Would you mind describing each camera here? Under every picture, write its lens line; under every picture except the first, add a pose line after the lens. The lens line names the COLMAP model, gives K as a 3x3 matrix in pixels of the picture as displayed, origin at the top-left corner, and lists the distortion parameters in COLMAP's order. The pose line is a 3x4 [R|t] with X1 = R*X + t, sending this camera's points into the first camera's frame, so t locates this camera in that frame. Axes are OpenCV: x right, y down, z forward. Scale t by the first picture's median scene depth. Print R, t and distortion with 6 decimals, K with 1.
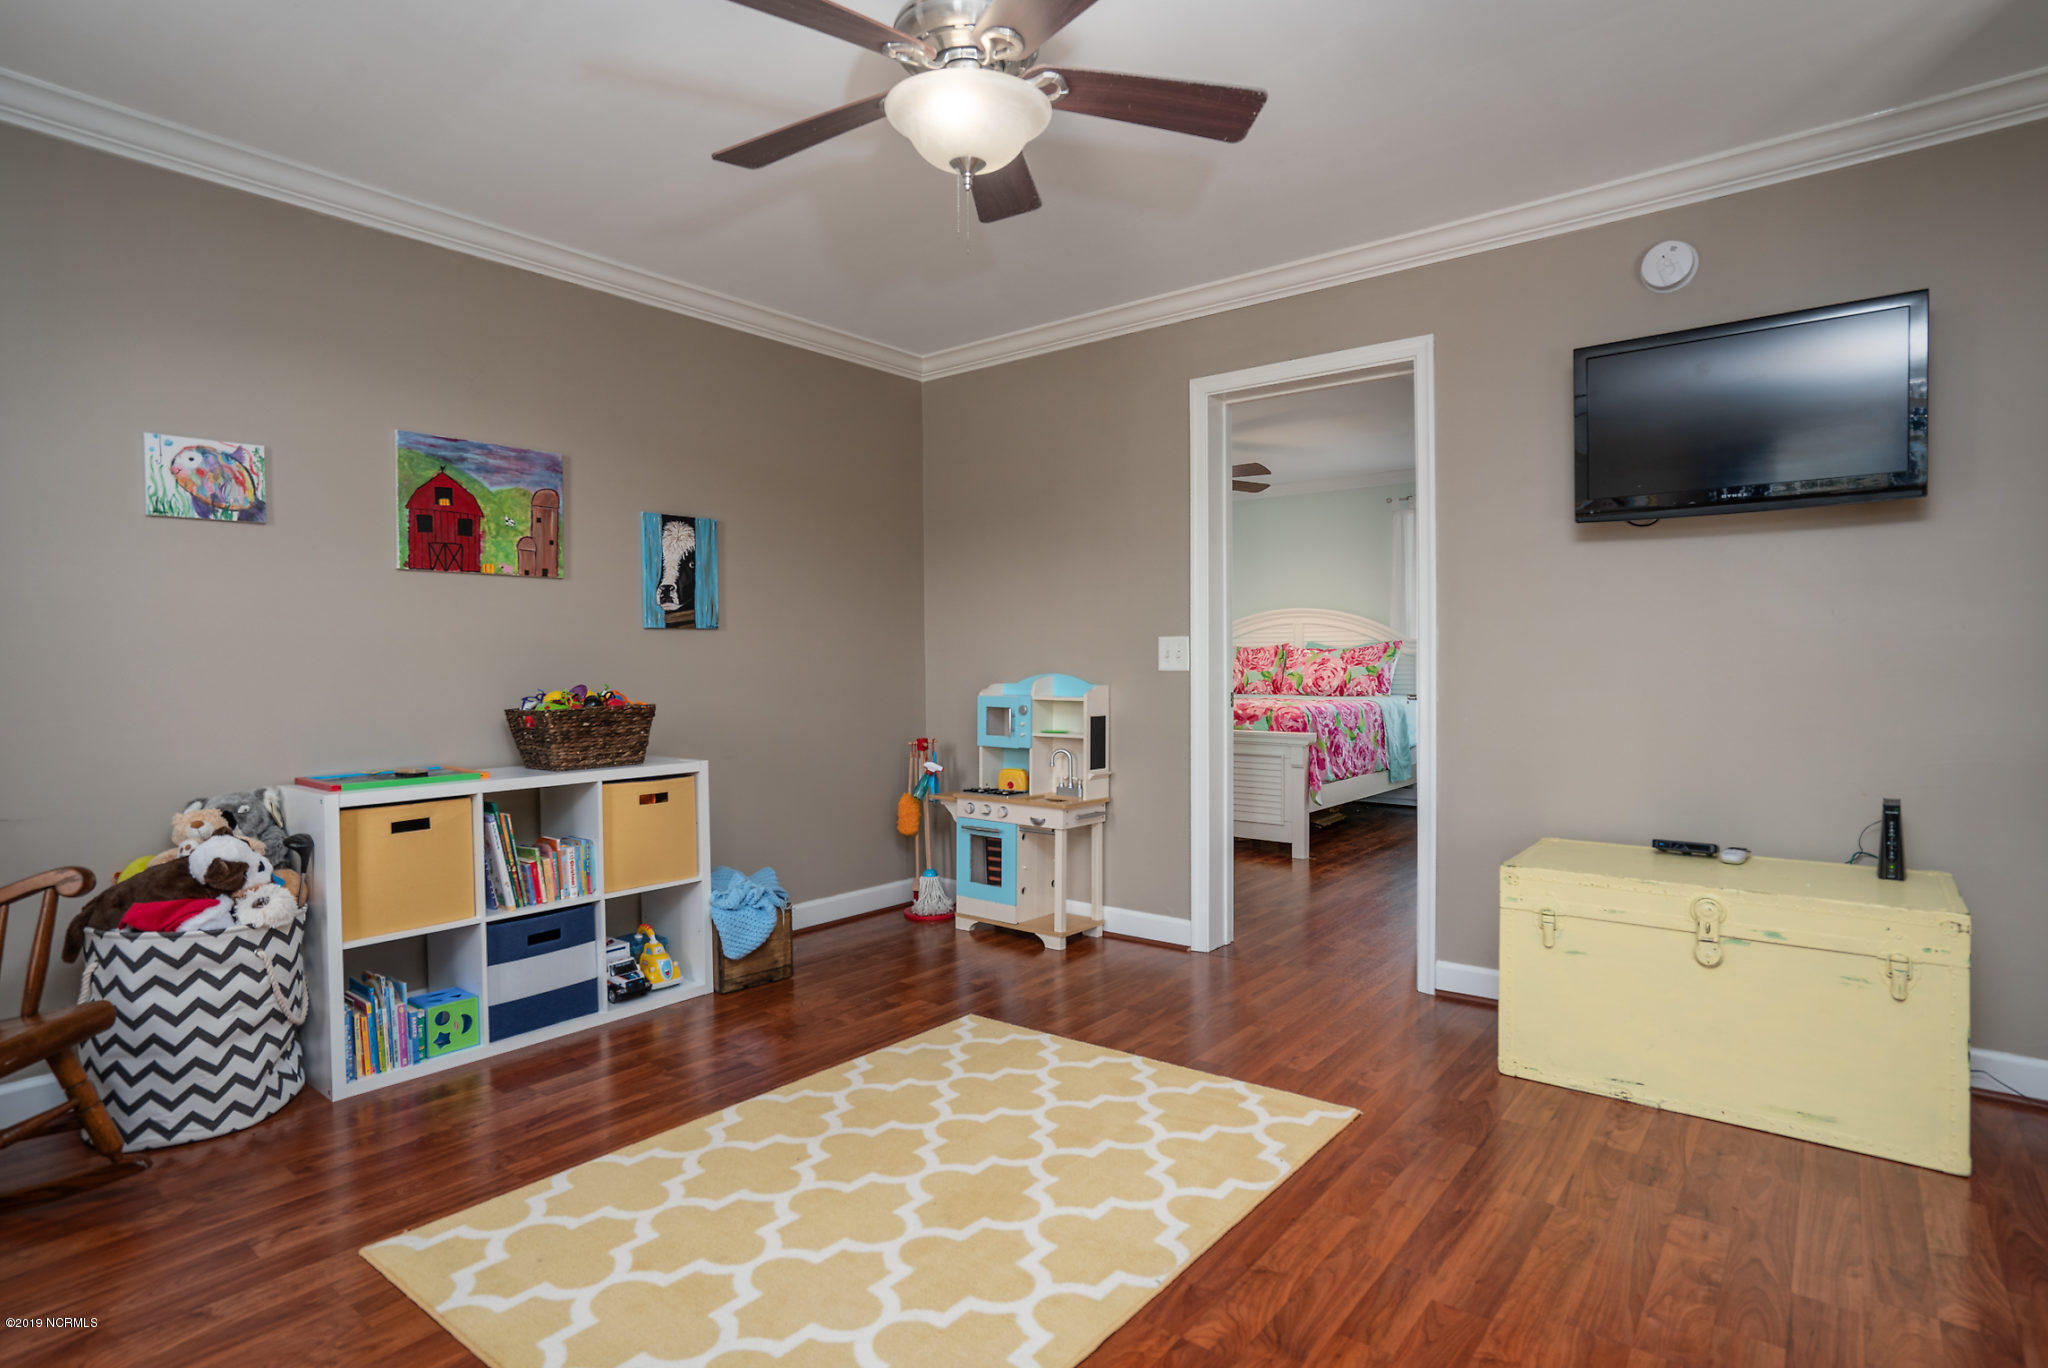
lens RADIAL K [[1075.8, 0, 1021.8], [0, 1075.8, 667.5], [0, 0, 1]] dist [-0.018311, 0.000520]
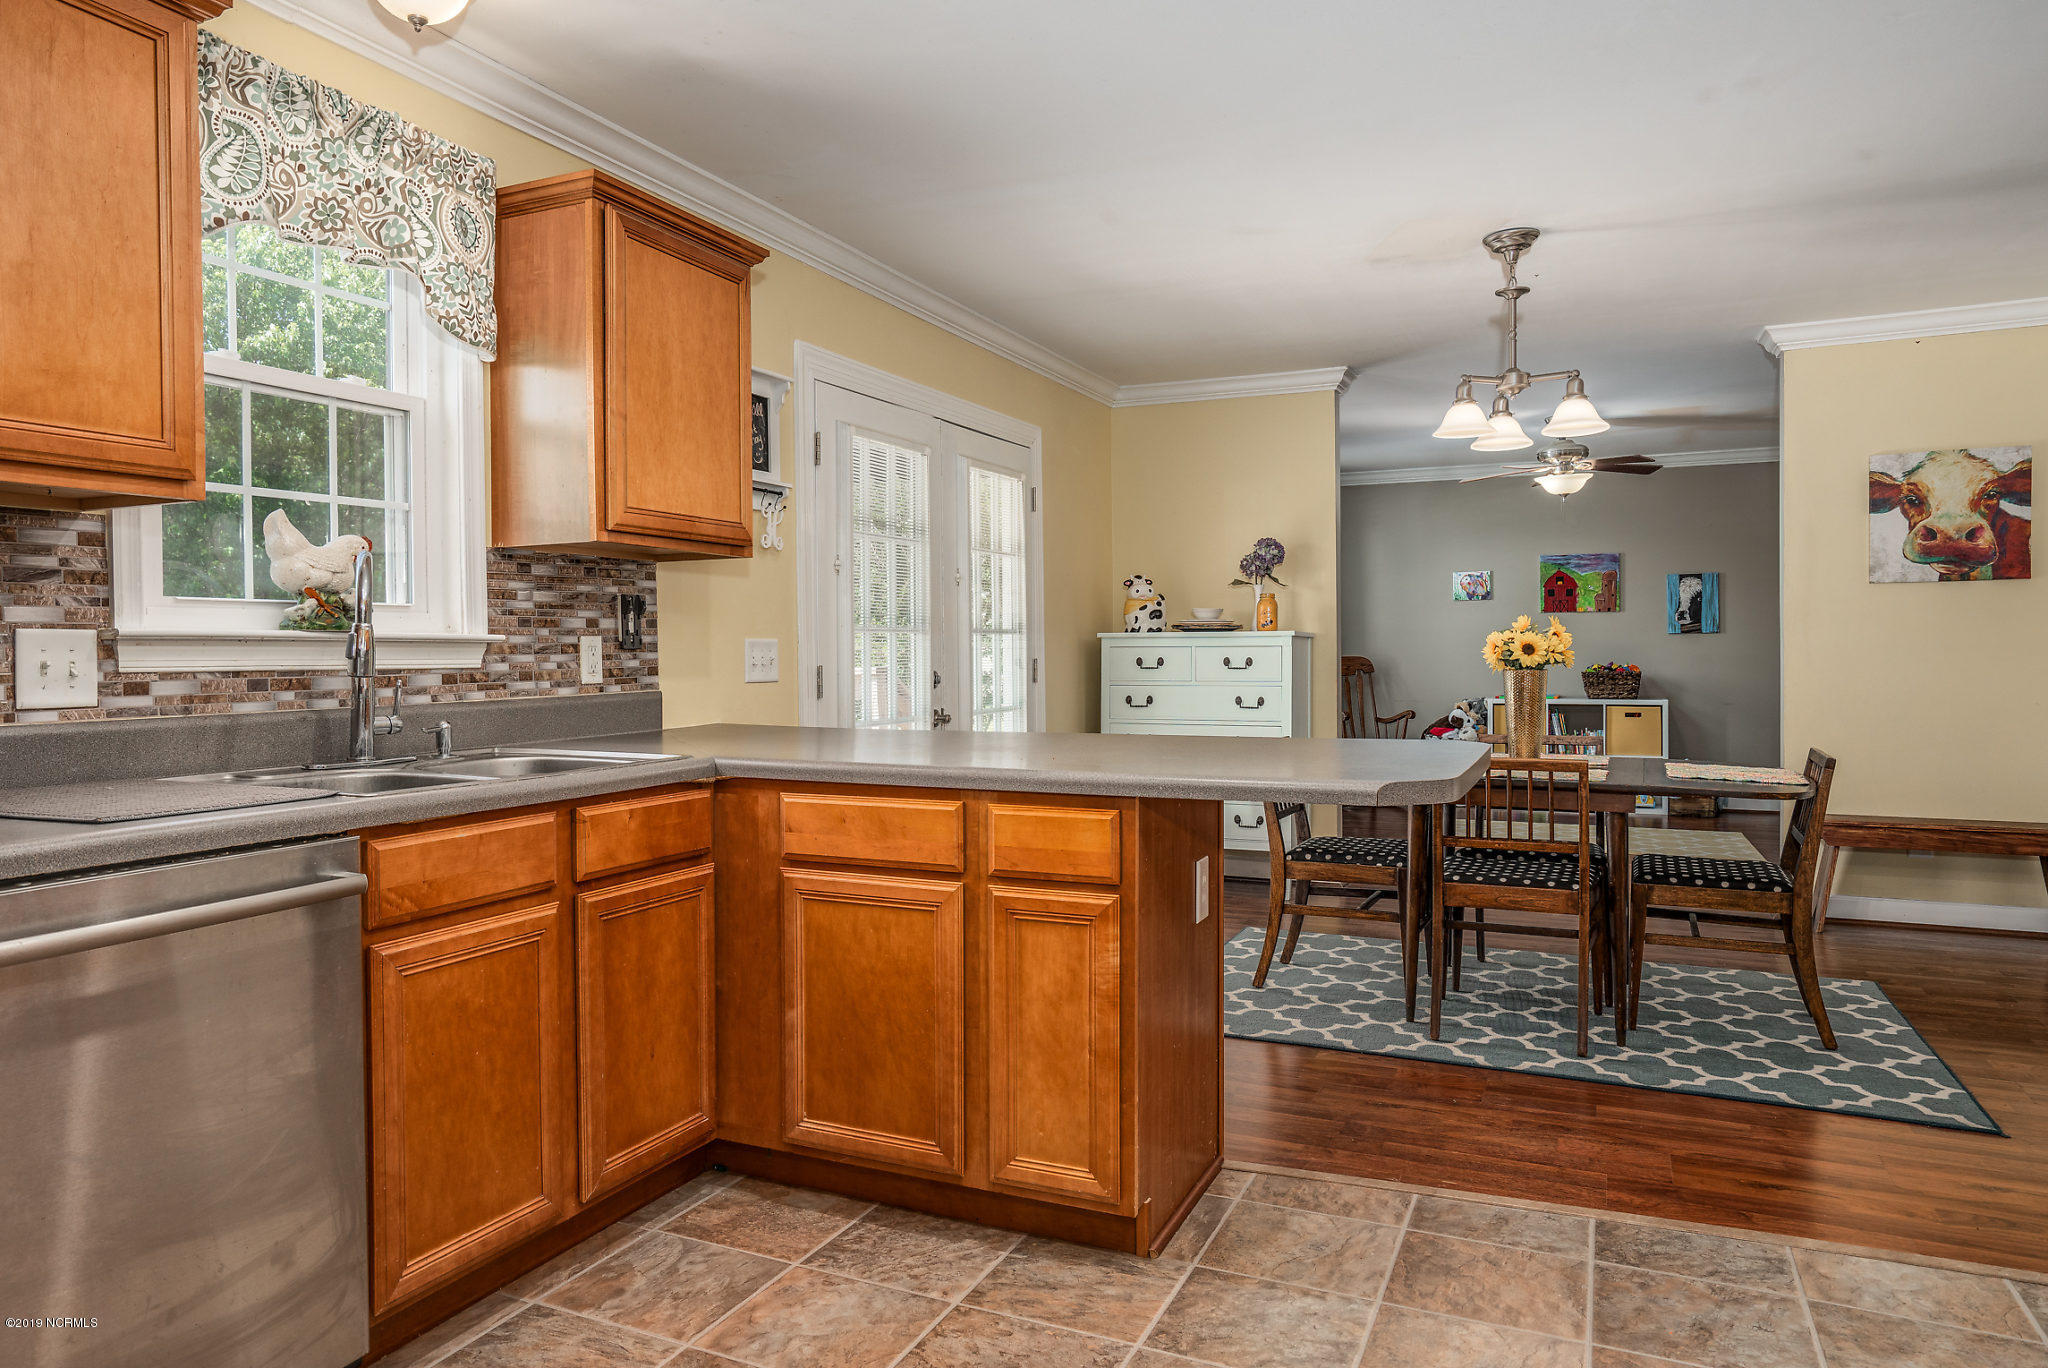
lens RADIAL K [[1305.4, 0, 983.1], [0, 1305.4, 671.9], [0, 0, 1]] dist [-0.009601, 0.001587]
pose [[0.223954, 0.021697, -0.974358, 1.902705], [-0.002604, 0.999762, 0.021664, -0.017405], [0.974596, -0.002314, 0.223957, -0.846088]]
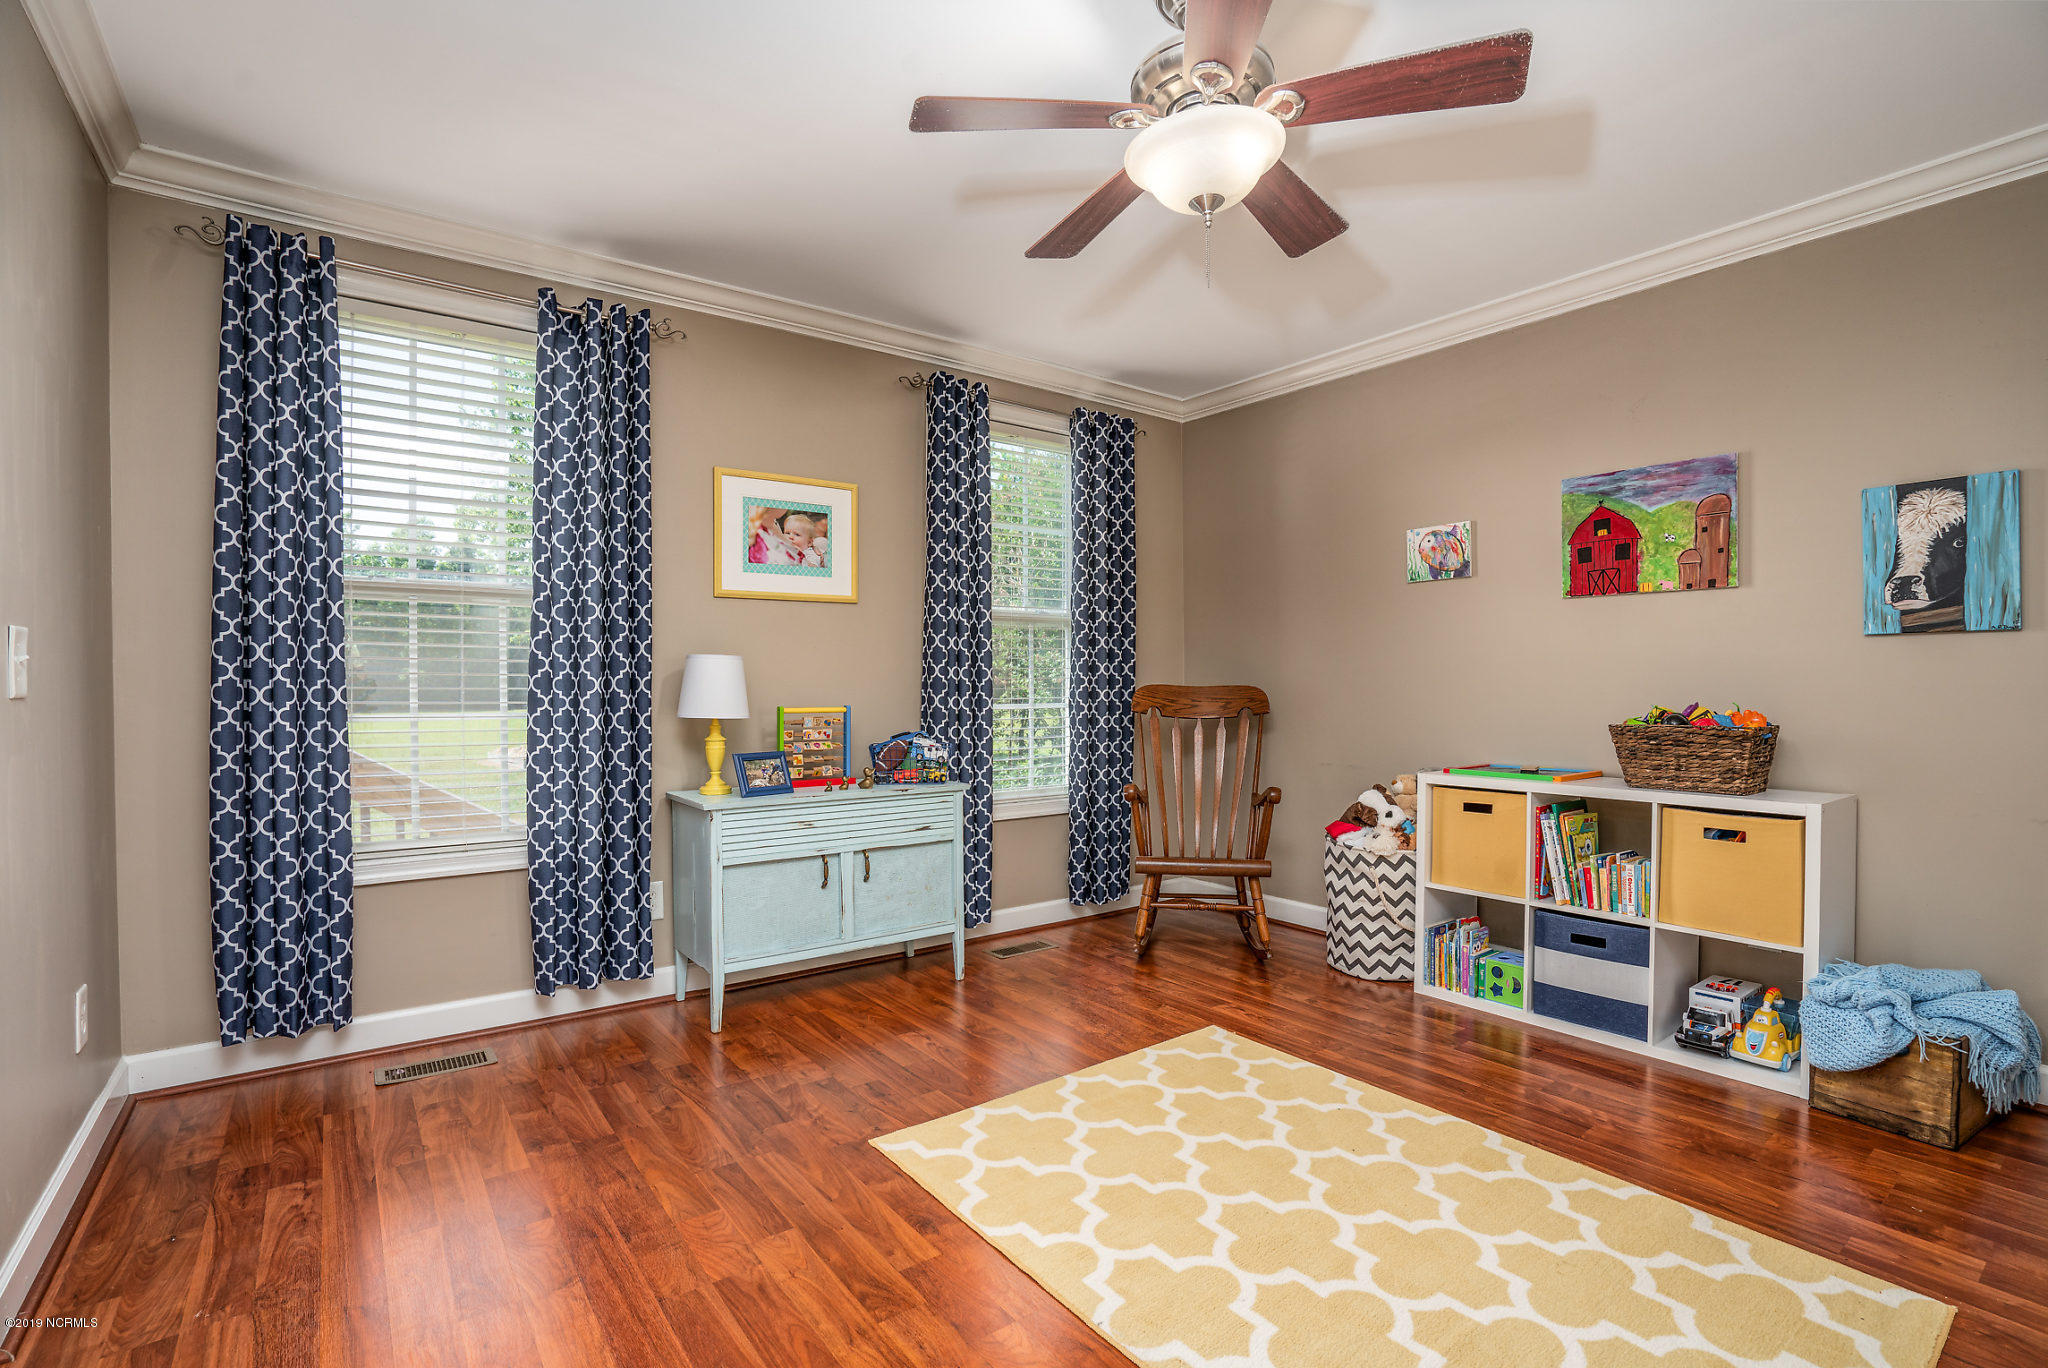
lens RADIAL K [[955.2, 0, 1014.1], [0, 955.2, 691.2], [0, 0, 1]] dist [-0.020359, 0.000505]
pose [[-0.260332, 0.018065, -0.965350, 0.546733], [-0.002932, 0.999806, 0.019501, -0.007892], [0.965515, 0.007907, -0.260228, 0.647790]]
